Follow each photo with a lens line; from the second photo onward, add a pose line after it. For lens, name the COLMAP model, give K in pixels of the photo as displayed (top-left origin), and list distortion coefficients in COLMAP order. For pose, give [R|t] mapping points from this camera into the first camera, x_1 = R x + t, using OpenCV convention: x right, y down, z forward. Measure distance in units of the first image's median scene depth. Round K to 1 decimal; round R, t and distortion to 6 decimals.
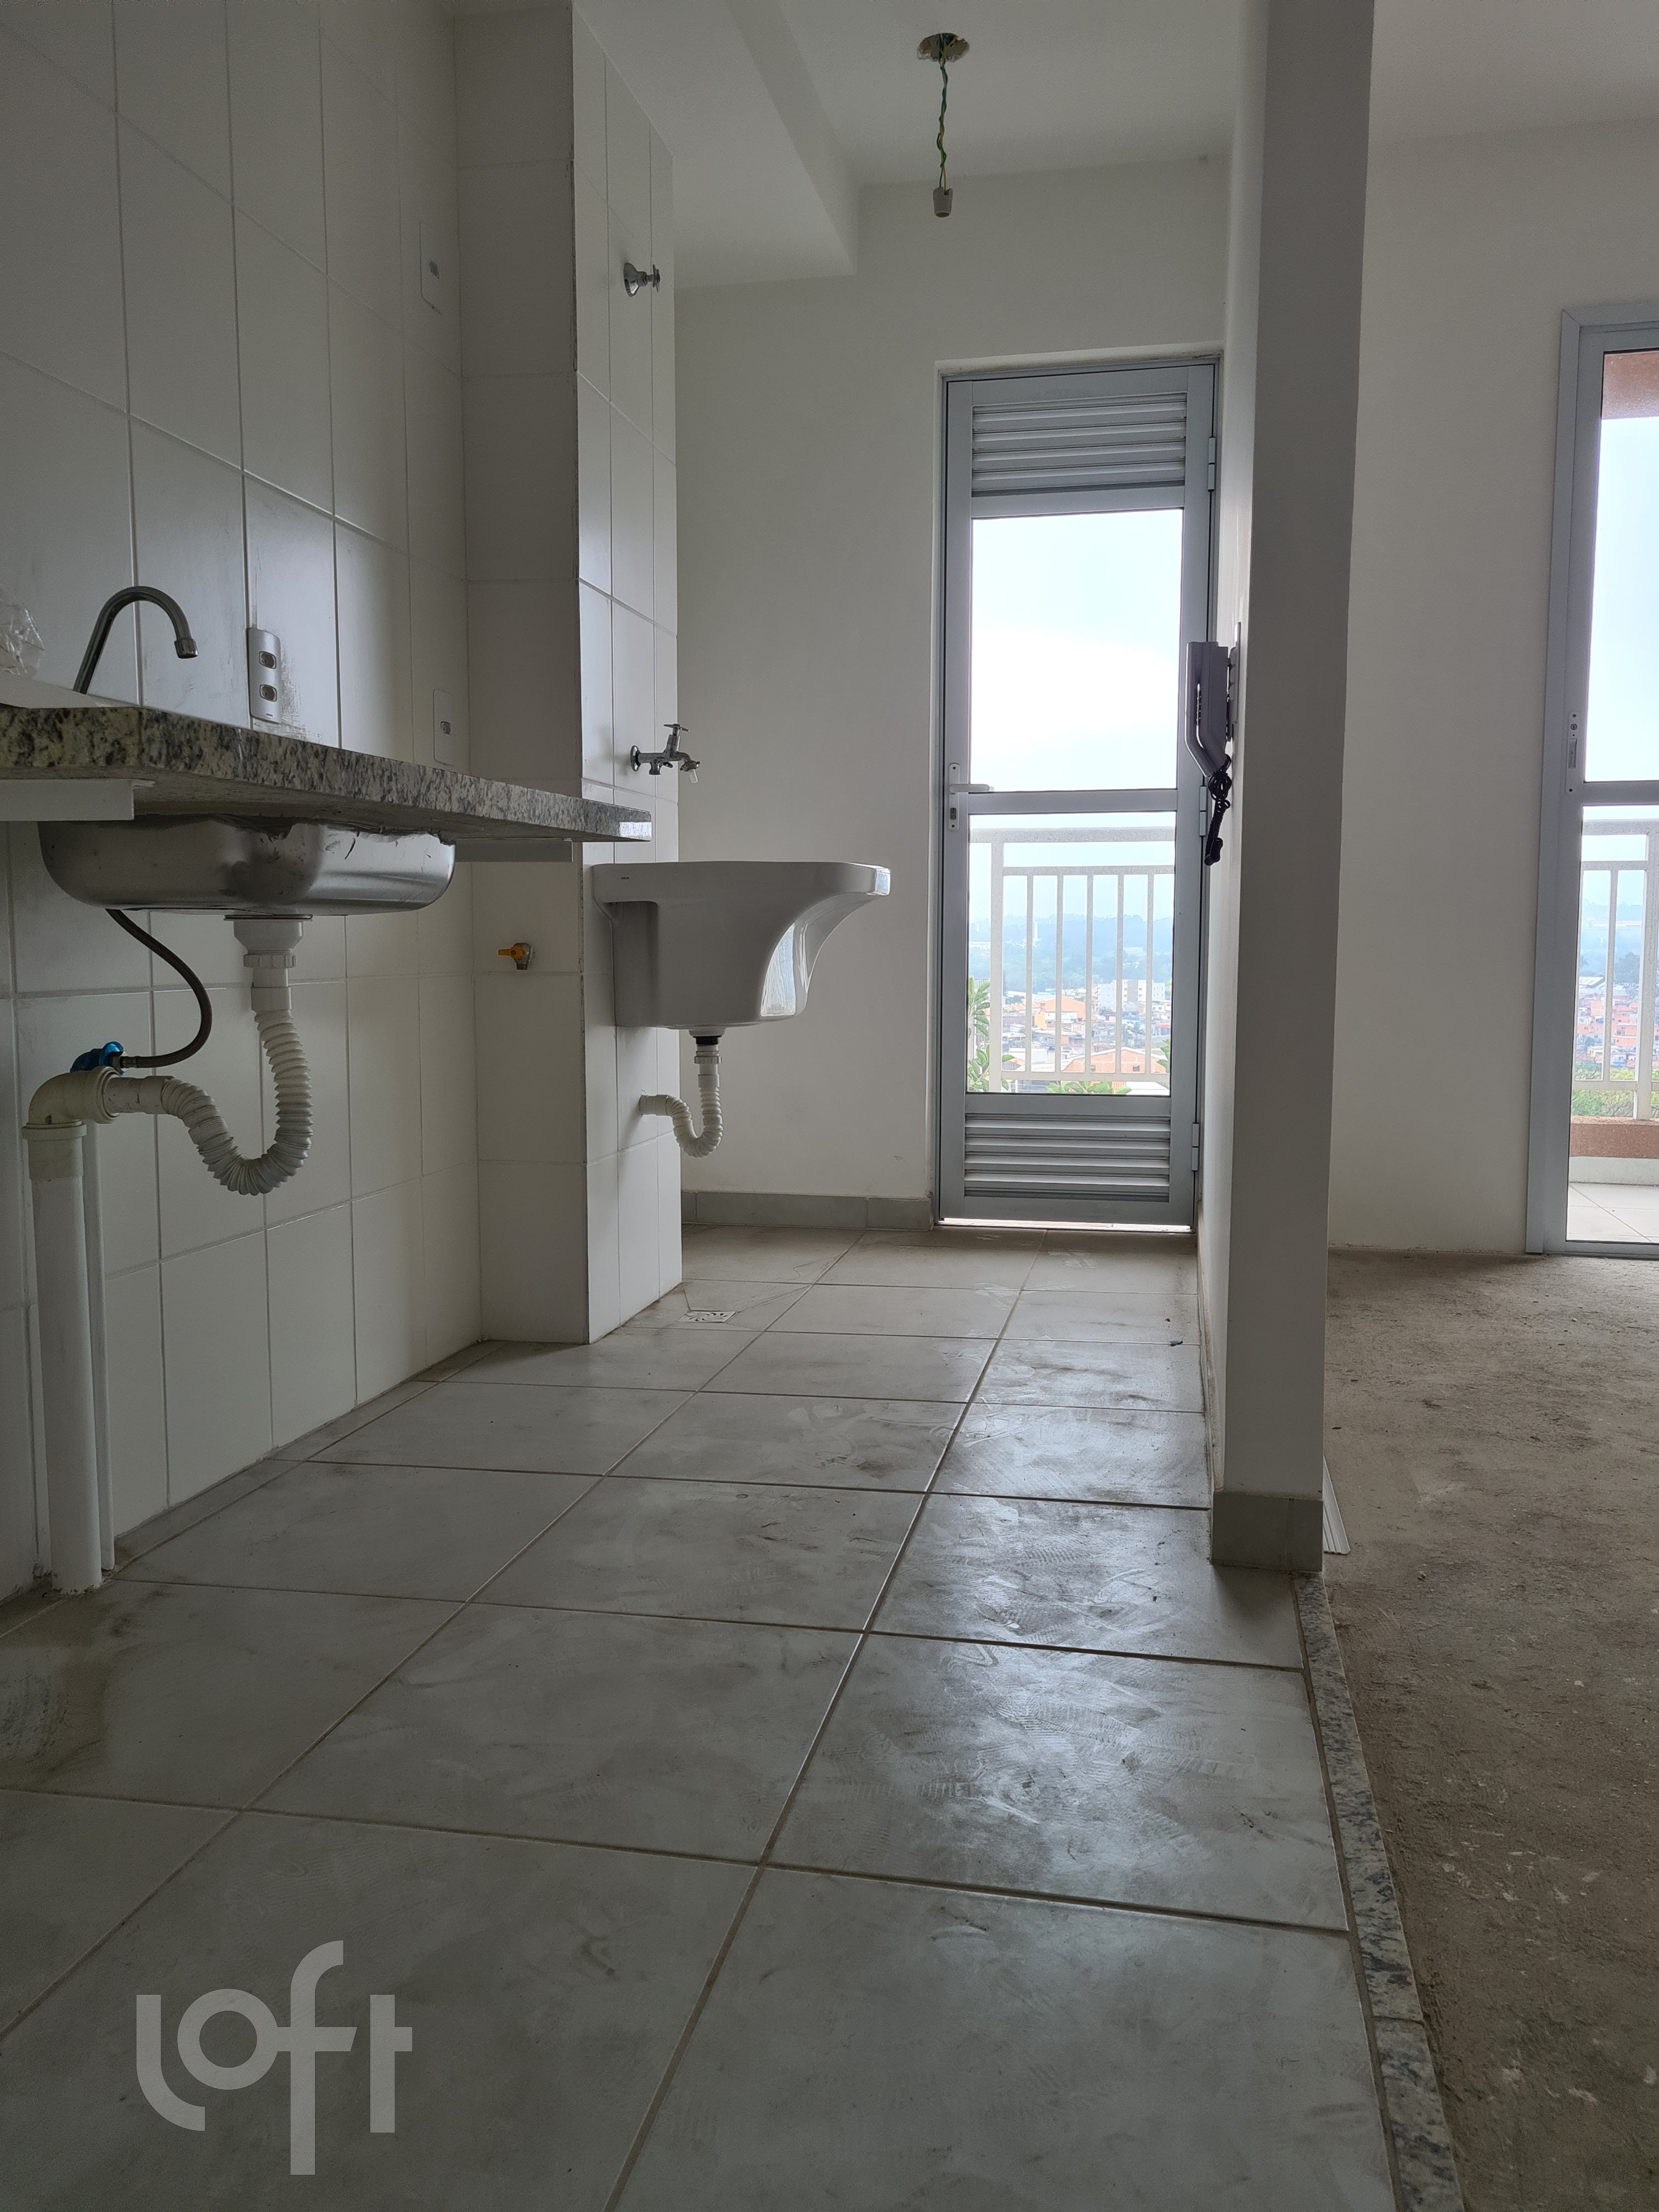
lens RADIAL K [[1690.1, 0, 840.6], [0, 1690.1, 1094.7], [0, 0, 1]] dist [0.049959, -0.030066]
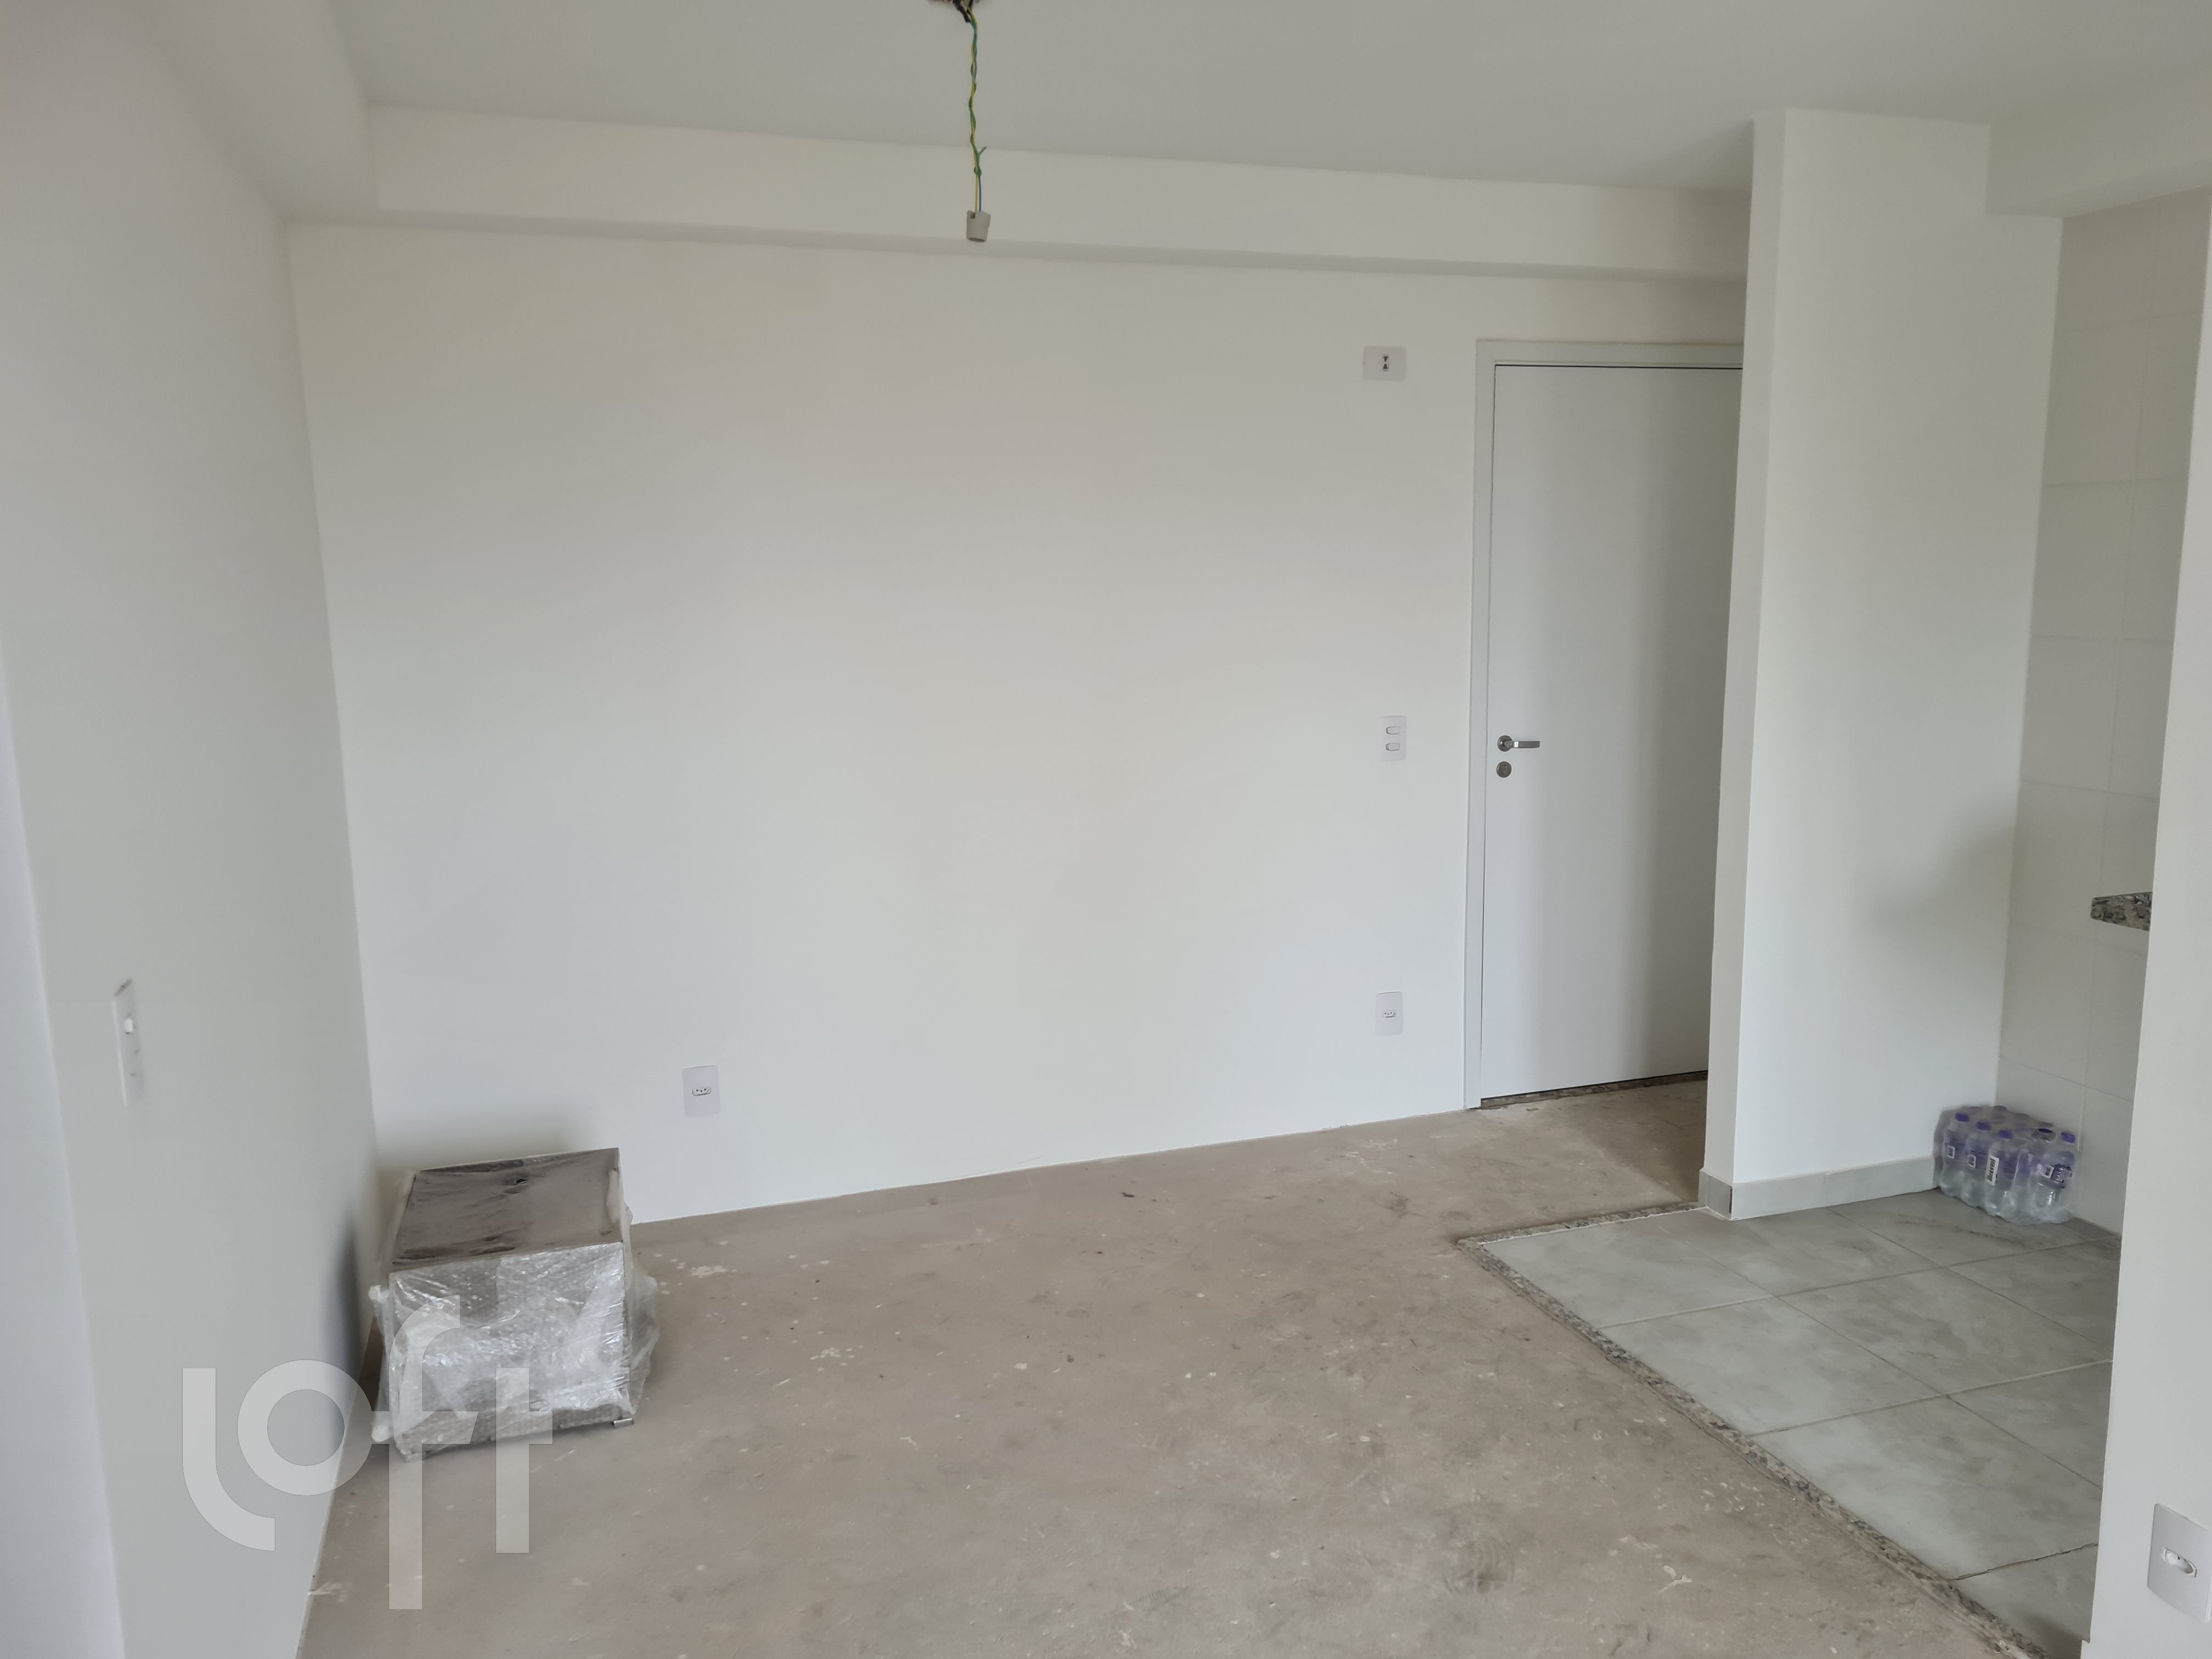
lens RADIAL K [[1690.1, 0, 1090.0], [0, 1690.1, 811.8], [0, 0, 1]] dist [0.049959, -0.030066]
pose [[-0.872601, 0.088886, -0.480278, 1.694005], [-0.032801, 0.970418, 0.239191, -0.708416], [0.487332, 0.224472, -0.843872, 1.844595]]
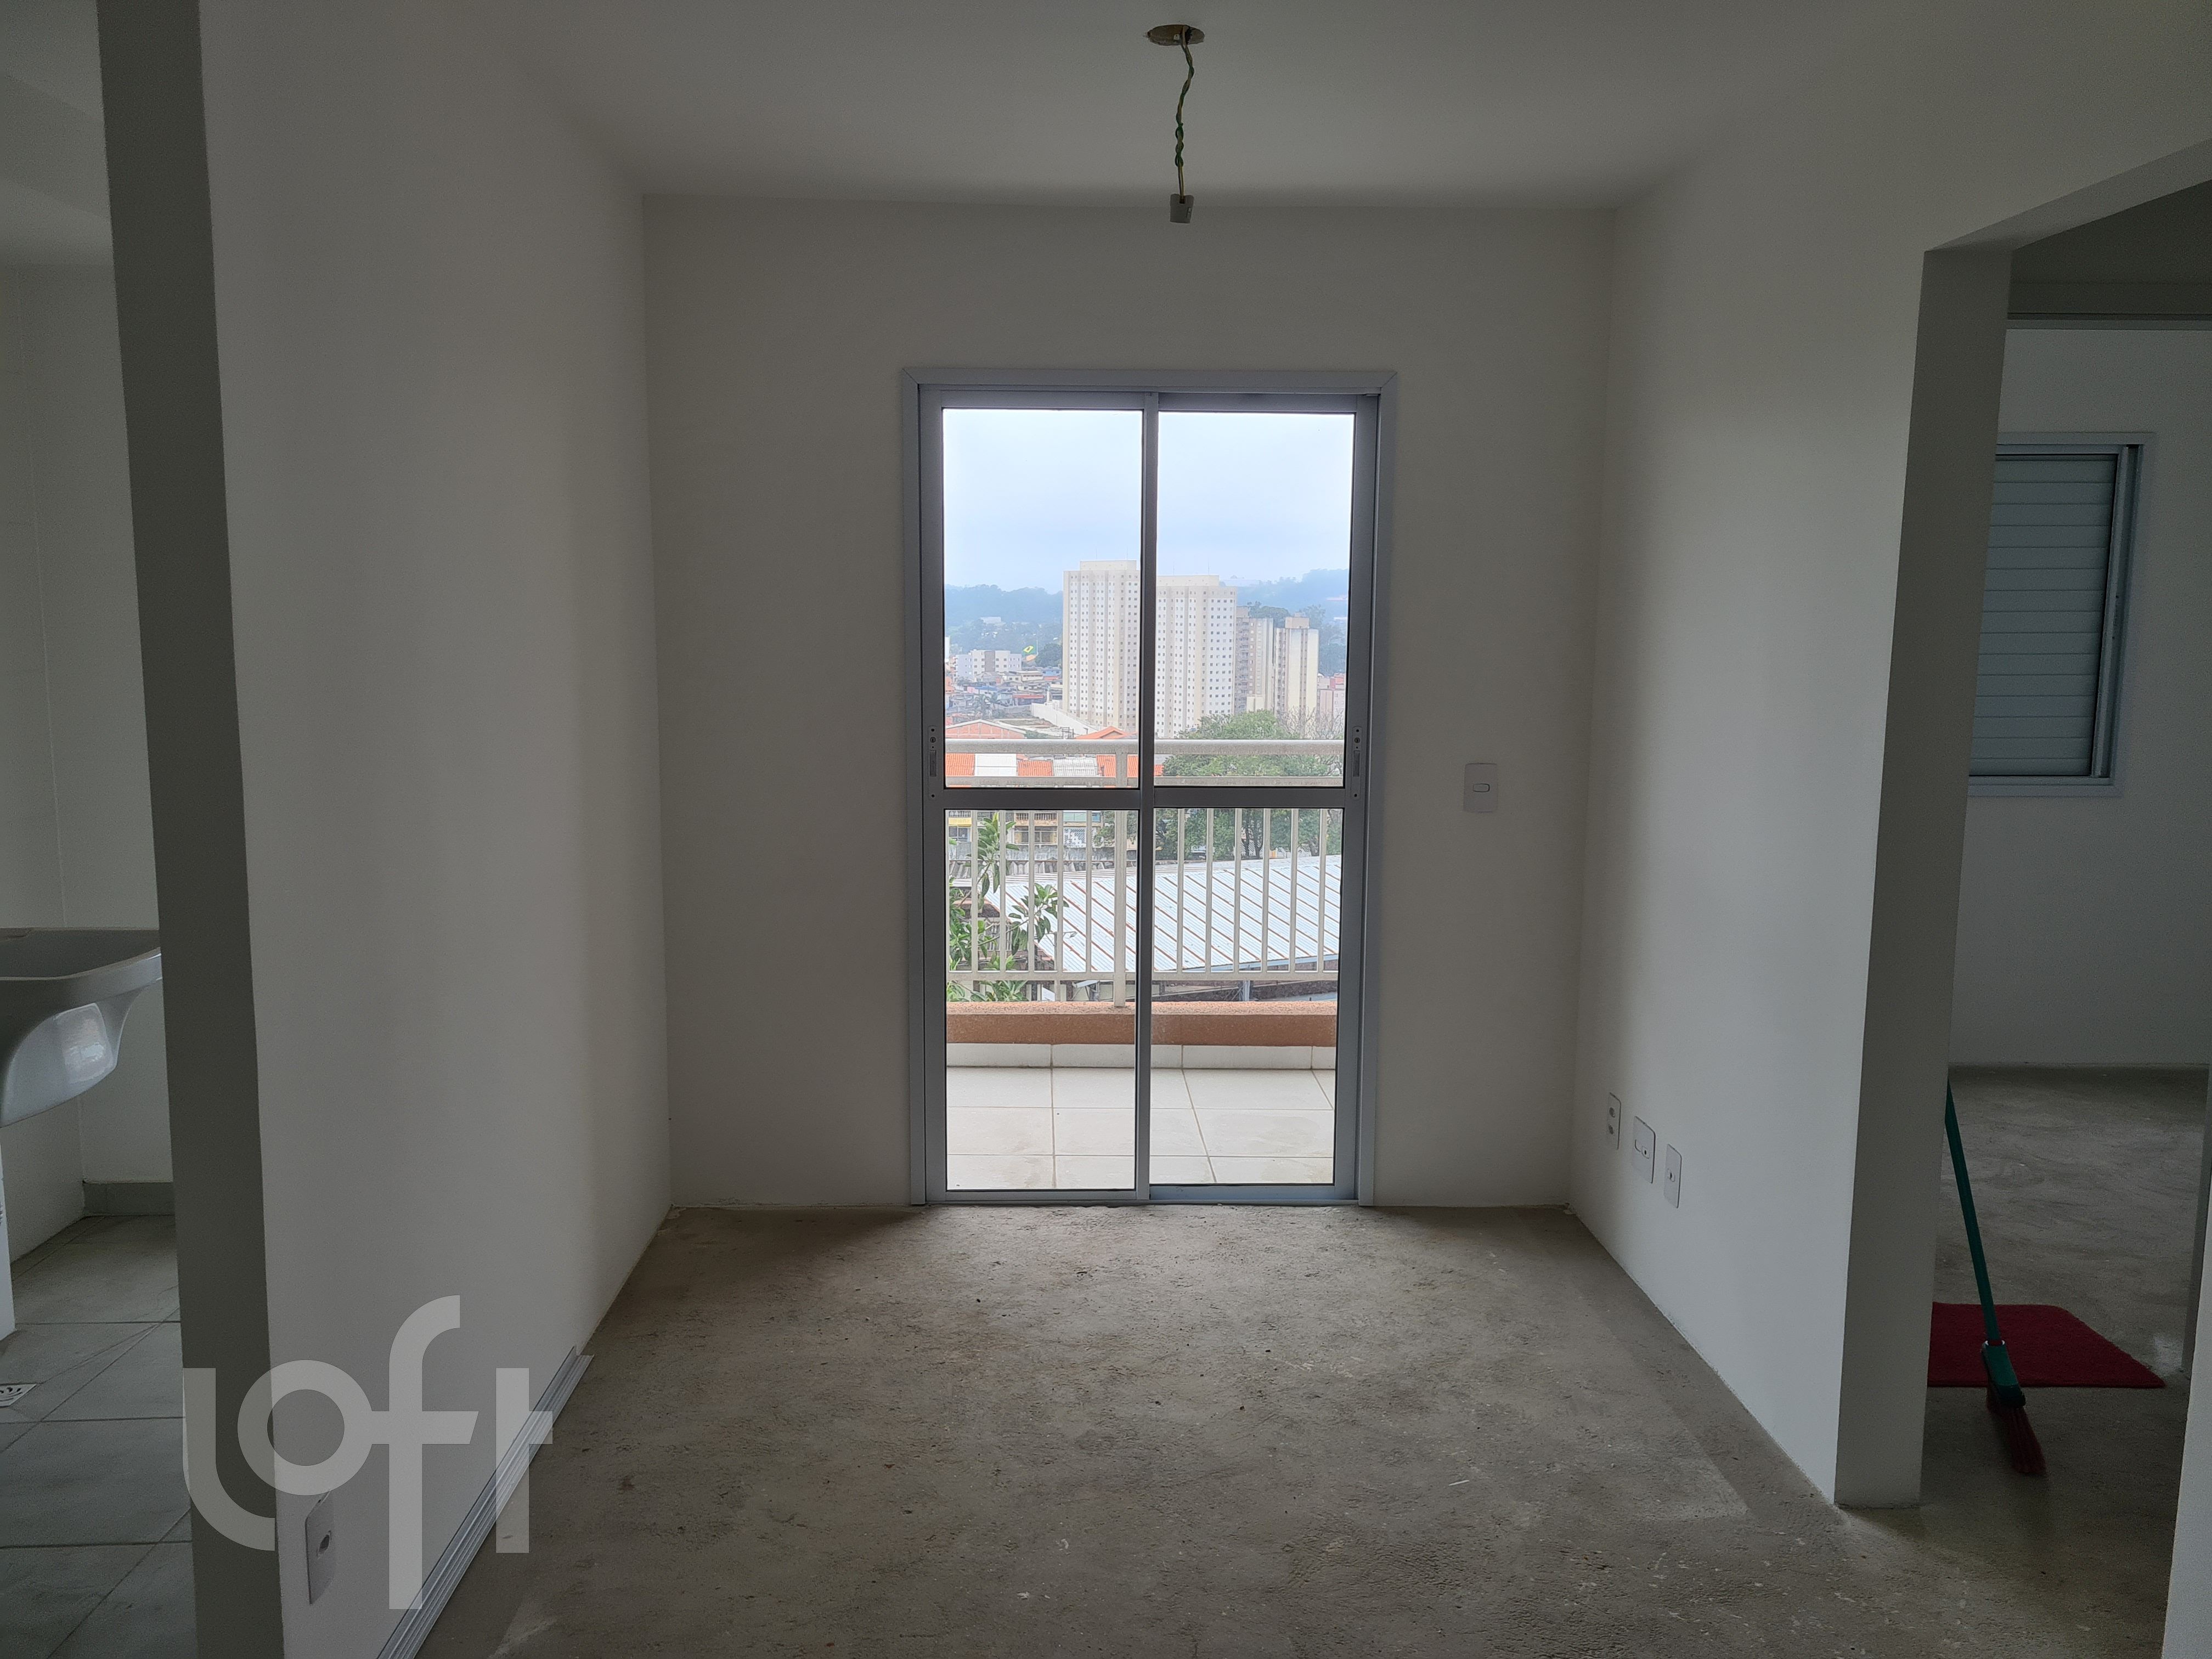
lens RADIAL K [[1690.1, 0, 1090.0], [0, 1690.1, 811.8], [0, 0, 1]] dist [0.049959, -0.030066]
pose [[0.975509, -0.022014, 0.218855, 0.667360], [0.014851, 0.999300, 0.034323, -0.475898], [-0.219457, -0.030232, 0.975154, -0.231676]]
